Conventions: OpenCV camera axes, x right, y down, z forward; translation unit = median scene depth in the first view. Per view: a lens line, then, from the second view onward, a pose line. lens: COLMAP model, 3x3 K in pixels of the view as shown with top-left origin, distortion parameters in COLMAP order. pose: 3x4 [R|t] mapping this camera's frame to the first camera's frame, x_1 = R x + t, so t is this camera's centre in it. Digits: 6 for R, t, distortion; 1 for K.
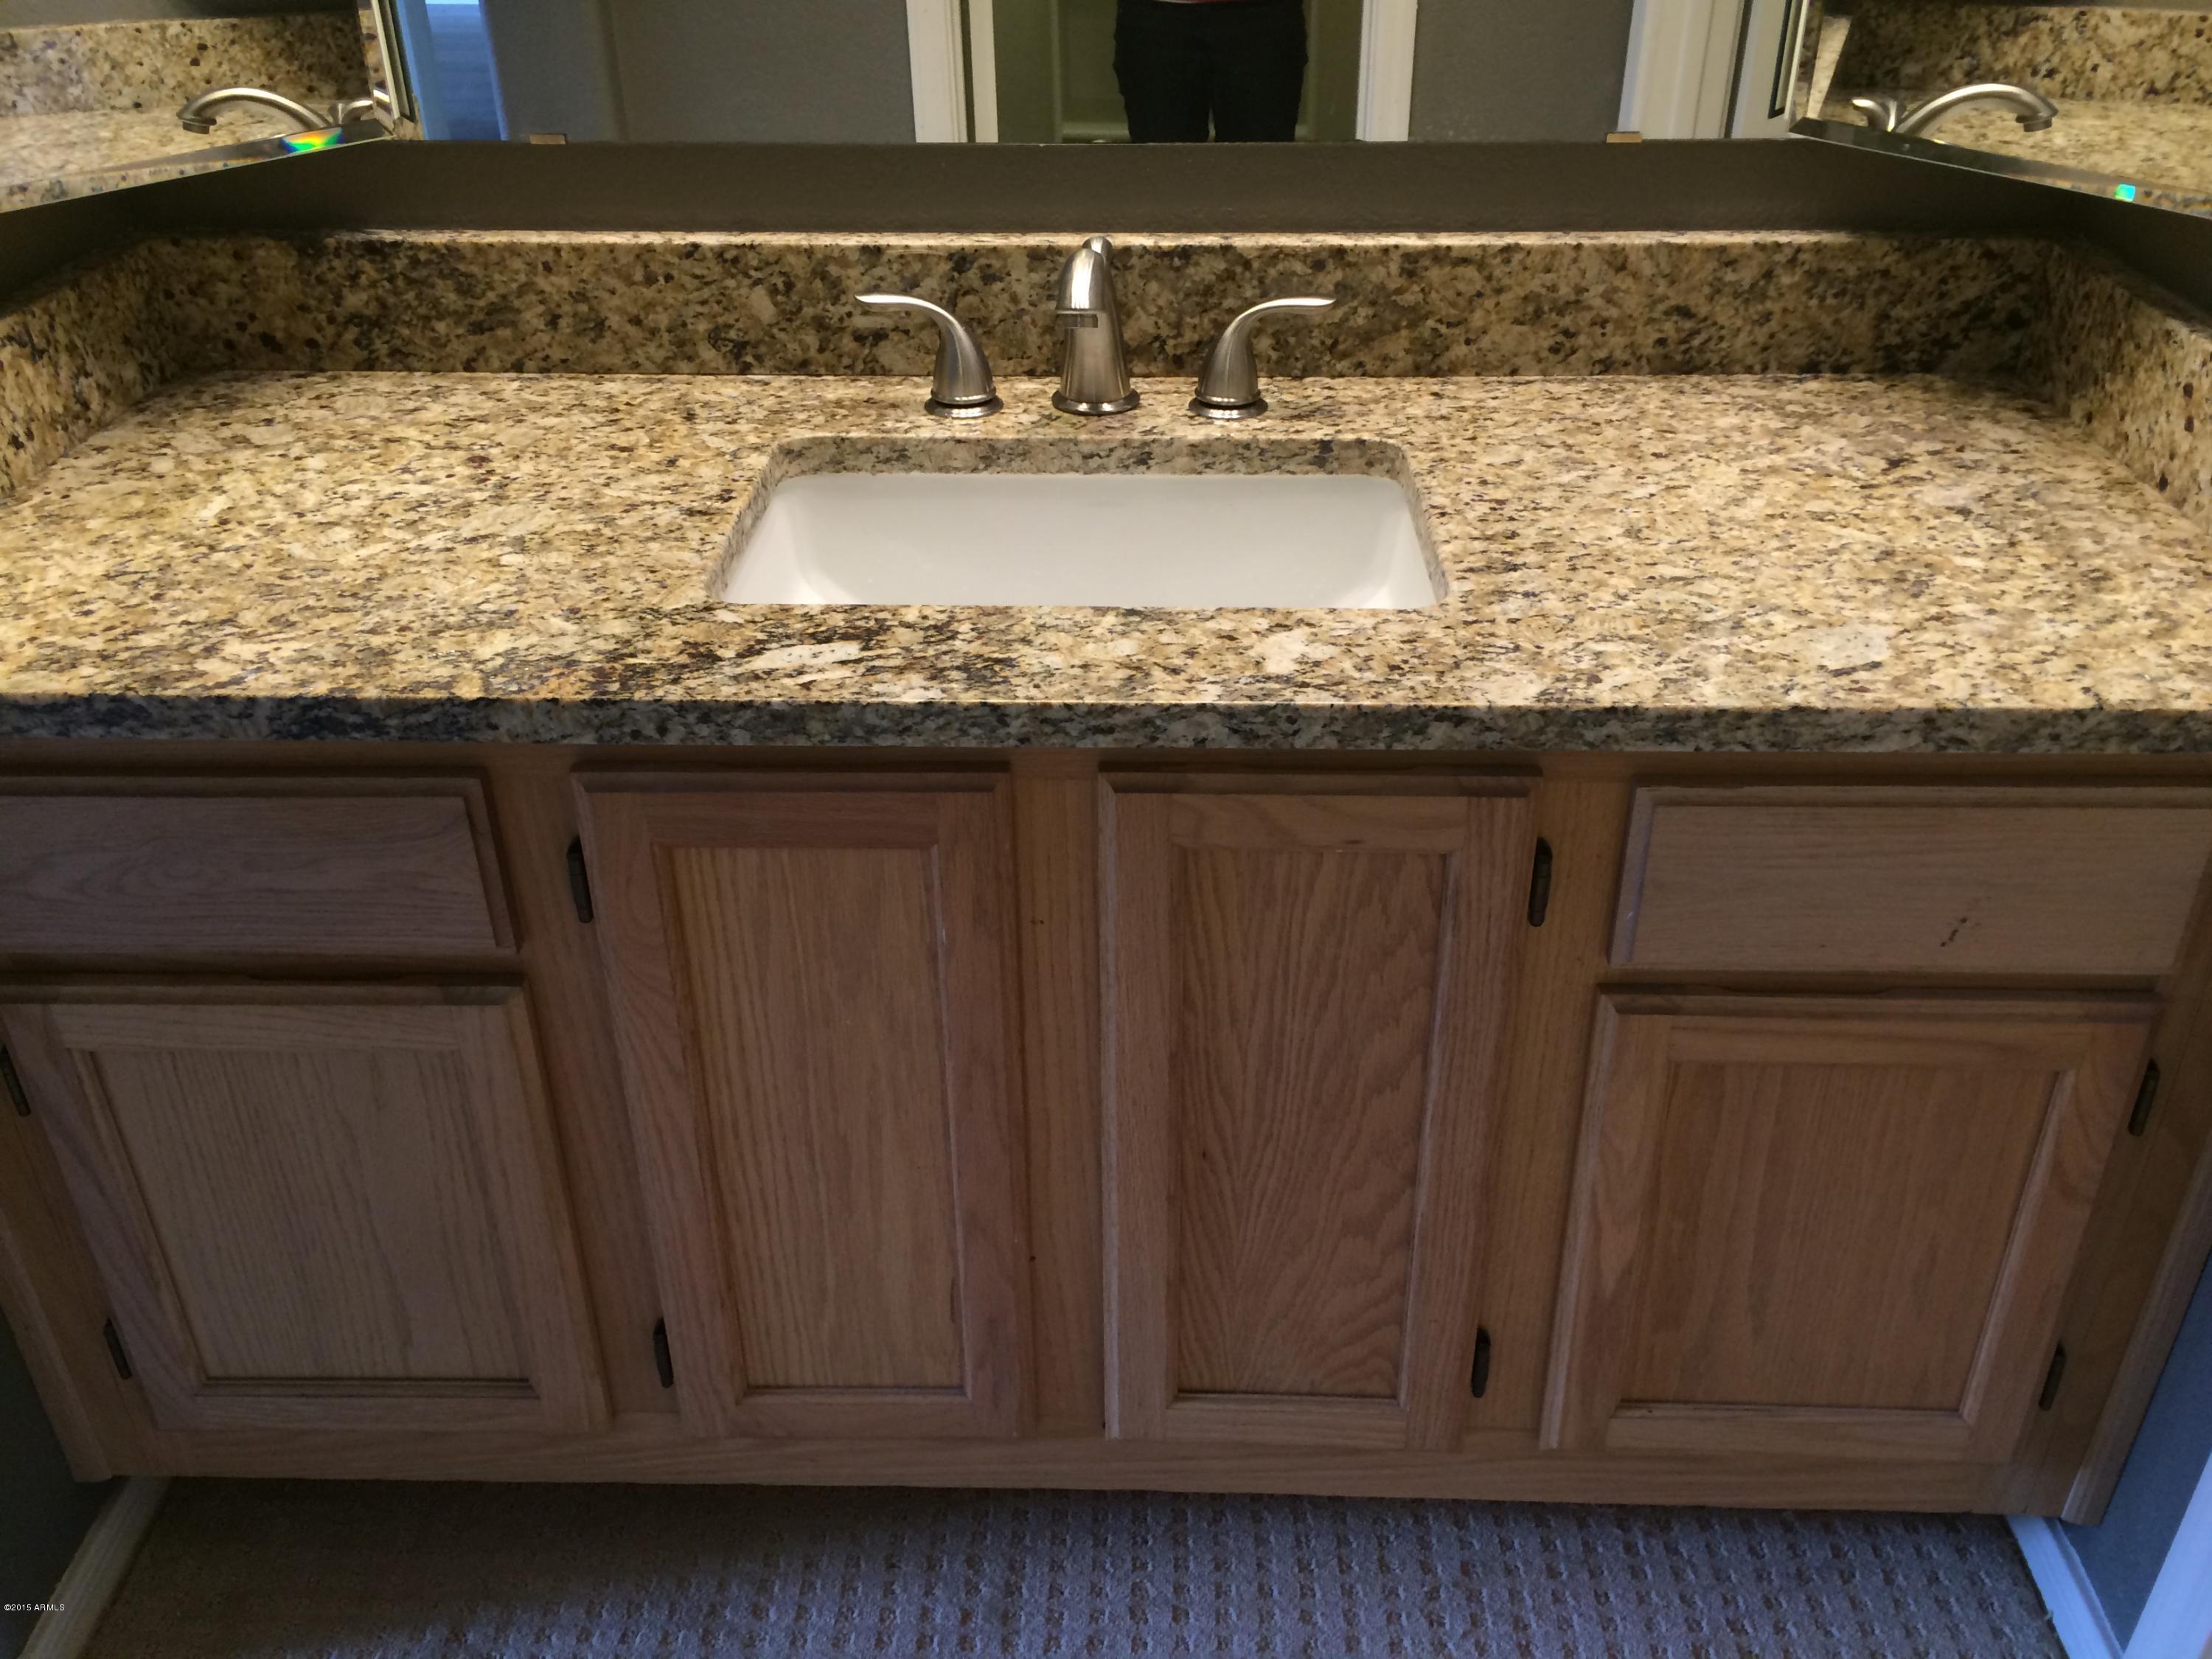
lens RADIAL K [[1902.7, 0, 1106.0], [0, 1902.7, 829.5], [0, 0, 1]] dist [0.081457, -0.101515]
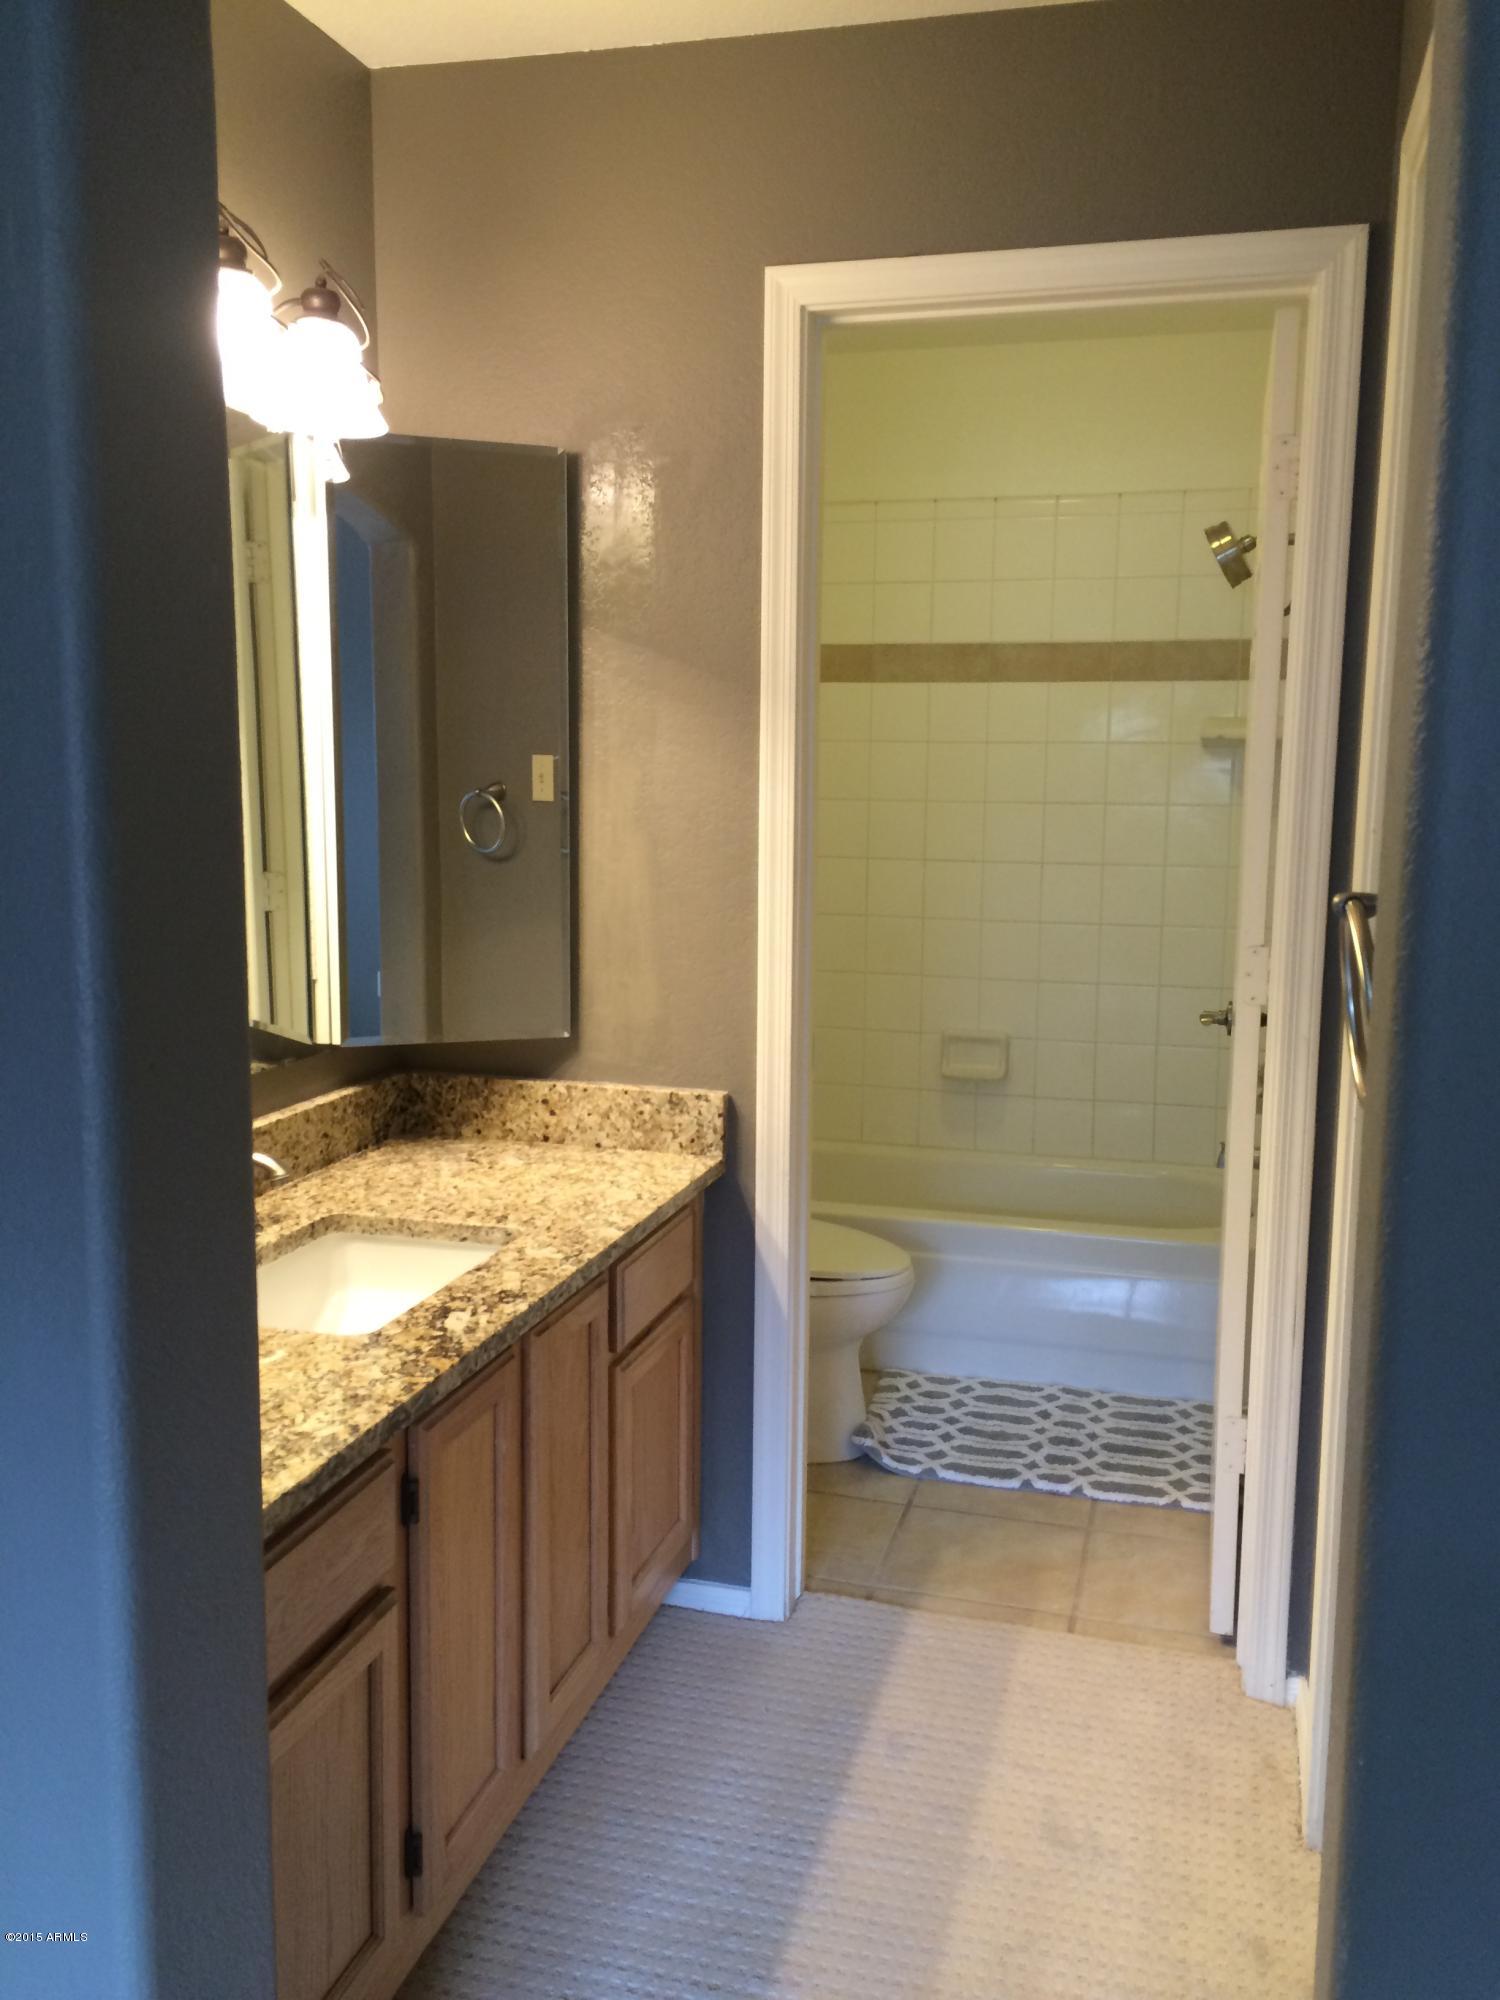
lens RADIAL K [[1720.4, 0, 750.0], [0, 1720.4, 1000.0], [0, 0, 1]] dist [0.081457, -0.101515]
pose [[0.232825, -0.119409, 0.965160, -1.398293], [0.486807, 0.873459, -0.009368, -0.171617], [-0.841909, 0.472028, 0.261492, 0.101136]]
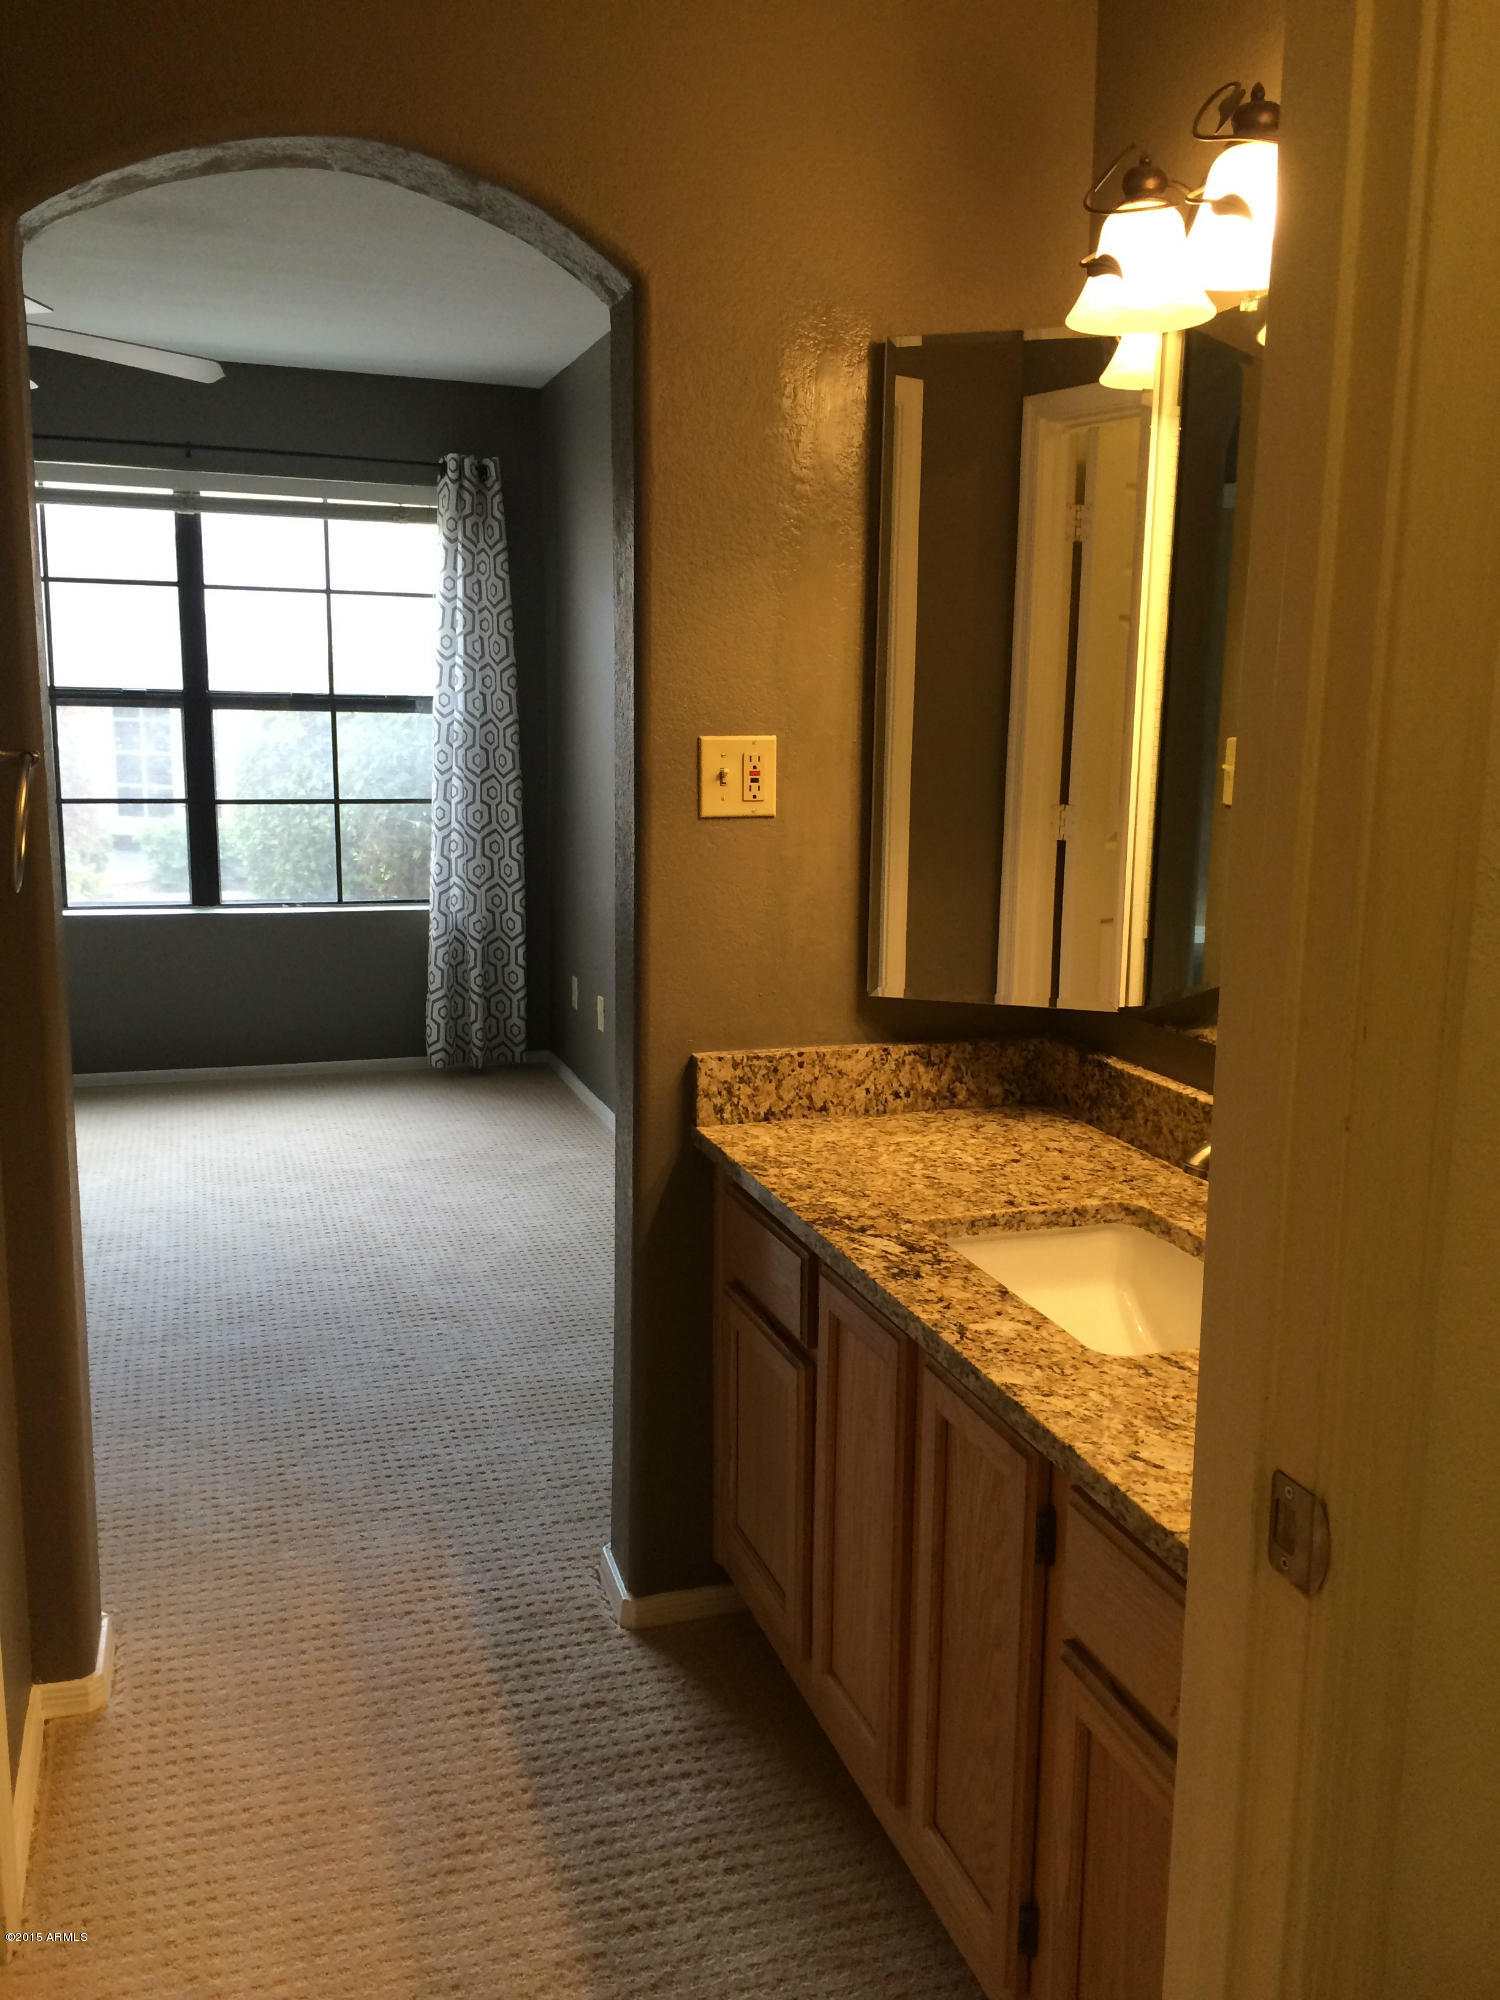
lens RADIAL K [[1720.4, 0, 750.0], [0, 1720.4, 1000.0], [0, 0, 1]] dist [0.081457, -0.101515]
pose [[0.340321, 0.173239, -0.924213, 1.121866], [-0.497482, 0.867229, -0.020629, -0.163457], [0.797930, 0.466800, 0.381320, 0.066777]]
